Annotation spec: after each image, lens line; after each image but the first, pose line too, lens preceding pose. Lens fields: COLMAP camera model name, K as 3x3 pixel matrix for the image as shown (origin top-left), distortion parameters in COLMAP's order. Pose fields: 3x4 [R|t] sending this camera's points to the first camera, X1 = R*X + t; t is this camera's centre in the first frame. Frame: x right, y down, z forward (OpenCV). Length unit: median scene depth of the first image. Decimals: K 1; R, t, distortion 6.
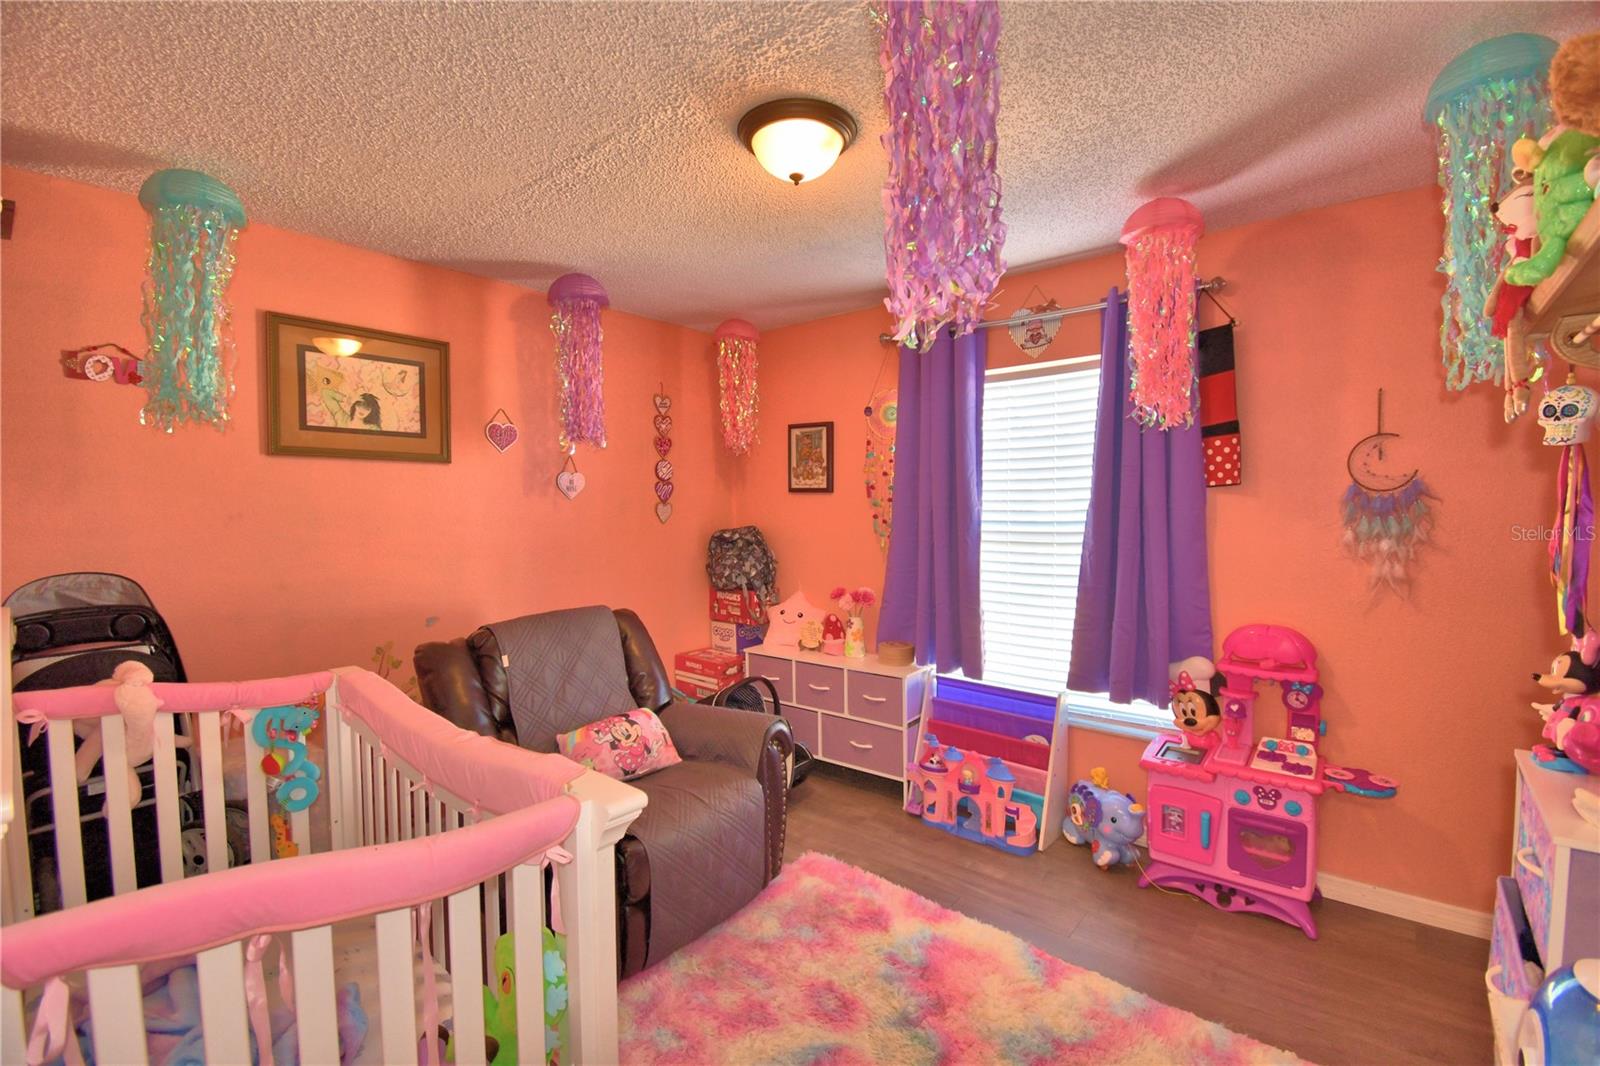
lens RADIAL K [[701.2, 0, 806.0], [0, 701.2, 534.7], [0, 0, 1]] dist [0.008696, -0.015530]
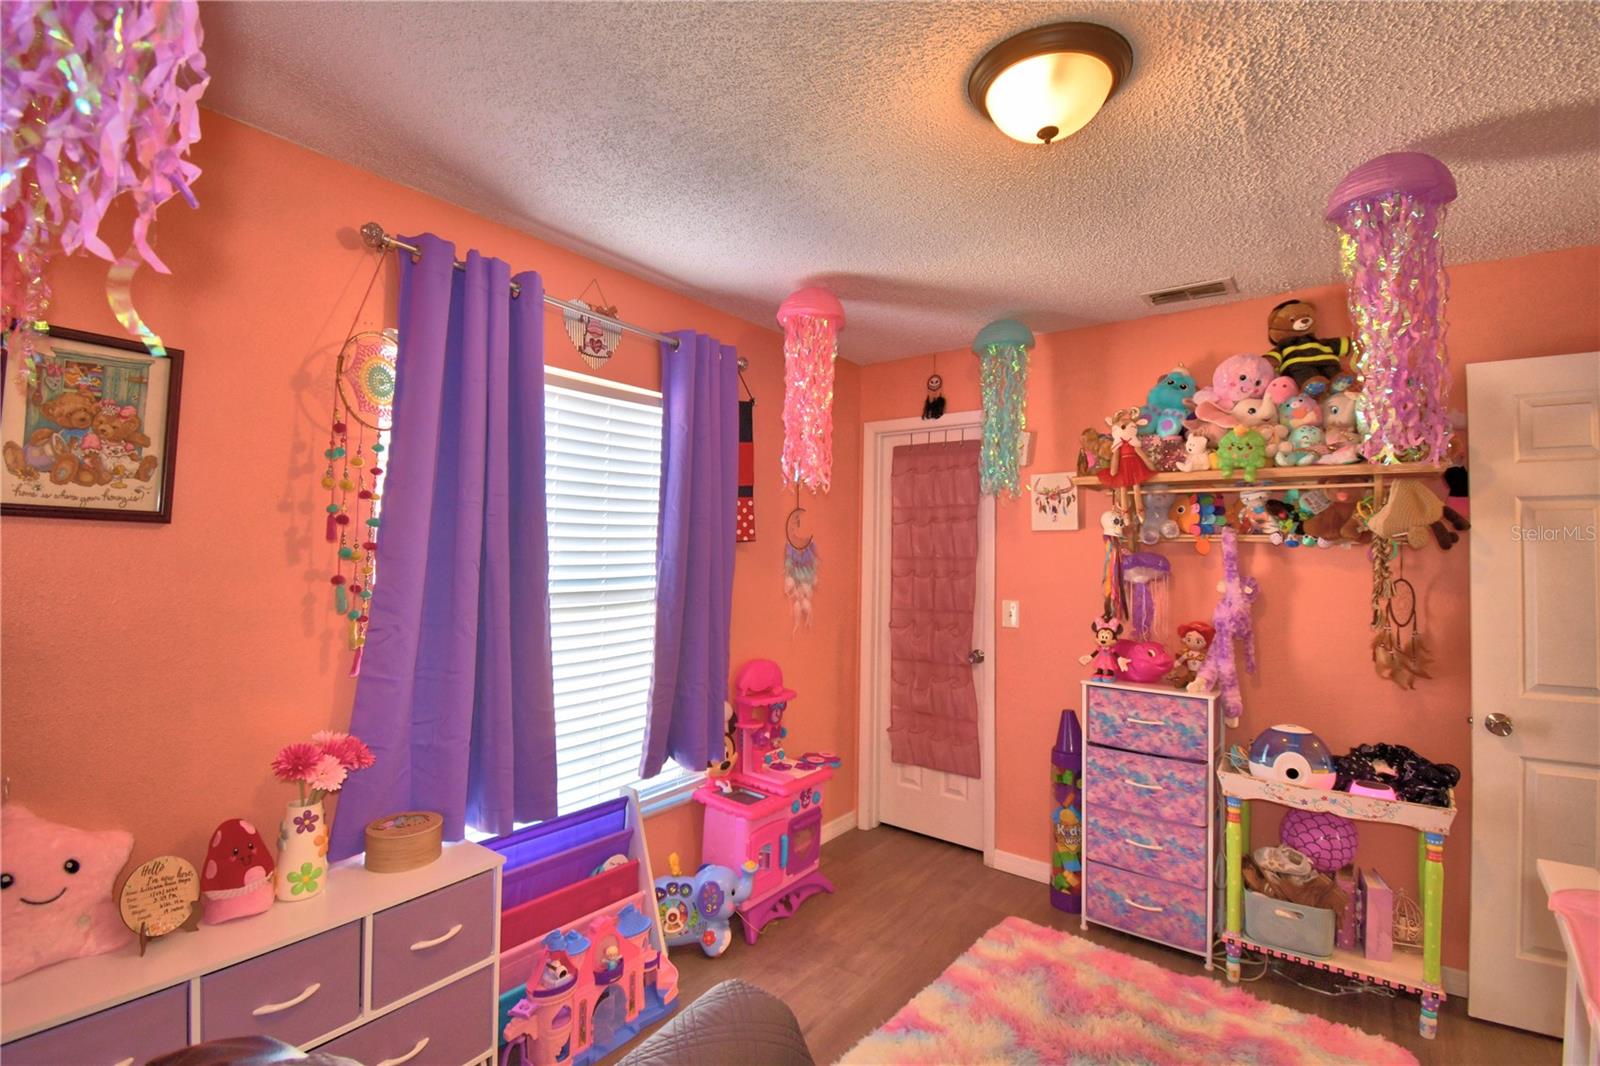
lens RADIAL K [[701.2, 0, 810.2], [0, 701.2, 531.3], [0, 0, 1]] dist [0.008696, -0.015530]
pose [[-0.020373, 0.034863, 0.999184, -0.458575], [0.028788, 0.998998, -0.034270, -0.038407], [-0.999378, 0.028067, -0.021356, 0.788567]]
